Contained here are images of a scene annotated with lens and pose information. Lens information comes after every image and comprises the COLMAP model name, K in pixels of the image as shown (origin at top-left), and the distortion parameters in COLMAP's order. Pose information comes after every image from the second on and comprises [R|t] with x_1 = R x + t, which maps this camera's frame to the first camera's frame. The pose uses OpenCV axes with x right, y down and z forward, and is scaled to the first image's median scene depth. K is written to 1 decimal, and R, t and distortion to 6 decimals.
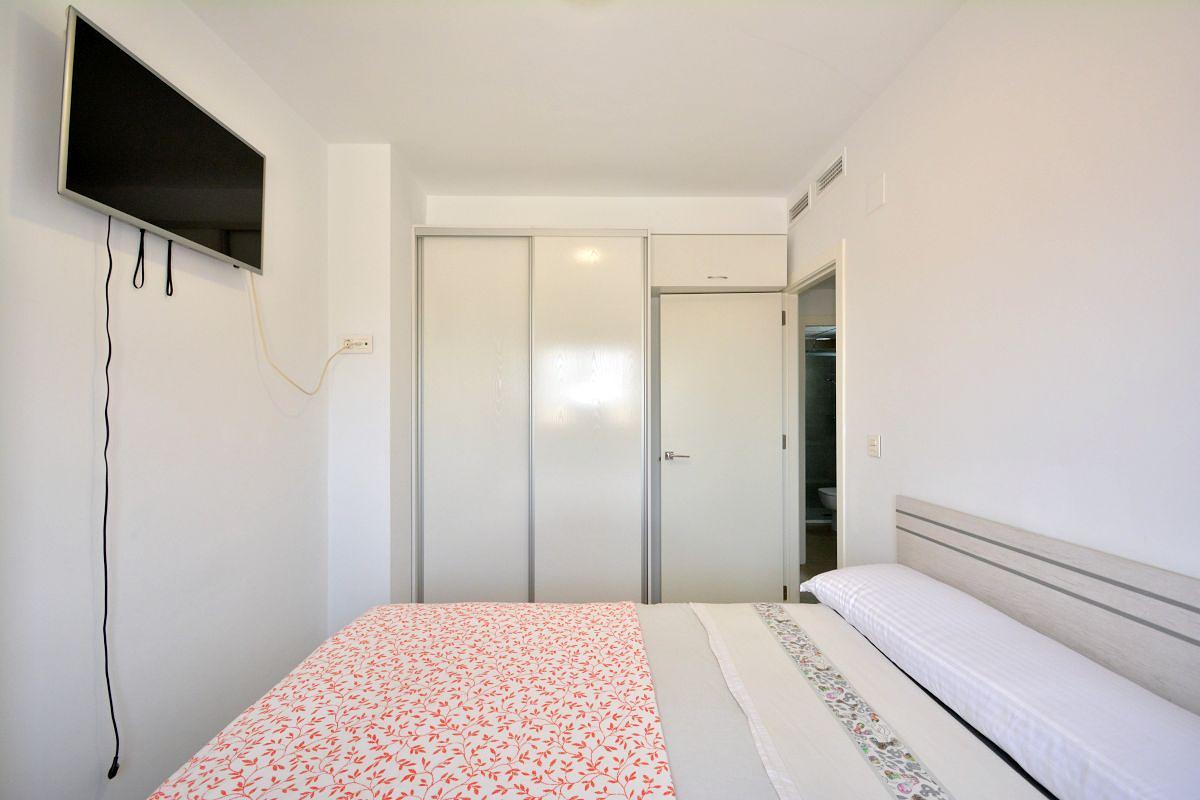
lens RADIAL K [[535.5, 0, 599.5], [0, 535.5, 403.5], [0, 0, 1]] dist [-0.000447, 0.000915]
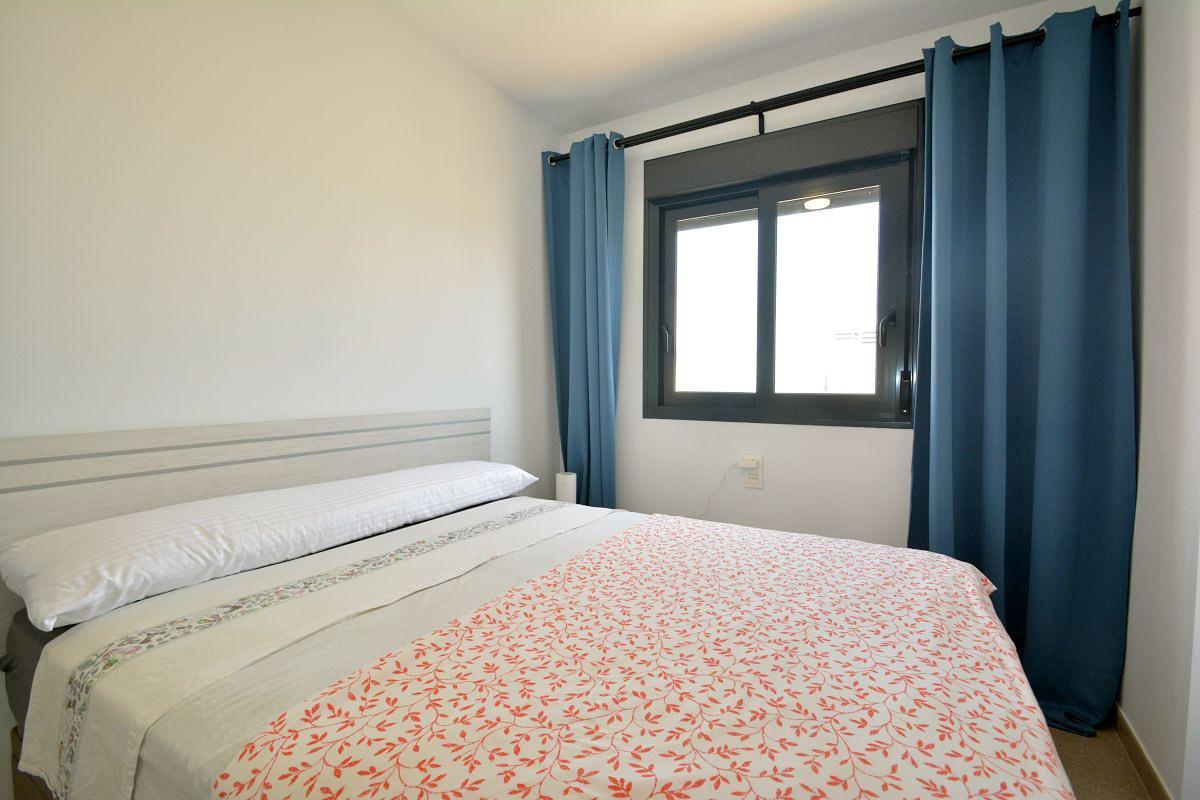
lens RADIAL K [[535.5, 0, 604.9], [0, 535.5, 401.5], [0, 0, 1]] dist [-0.000447, 0.000915]
pose [[-0.870964, -0.030272, 0.490414, -0.463782], [-0.013830, 0.999215, 0.037116, 0.158544], [-0.491153, 0.025544, -0.870699, 1.656227]]
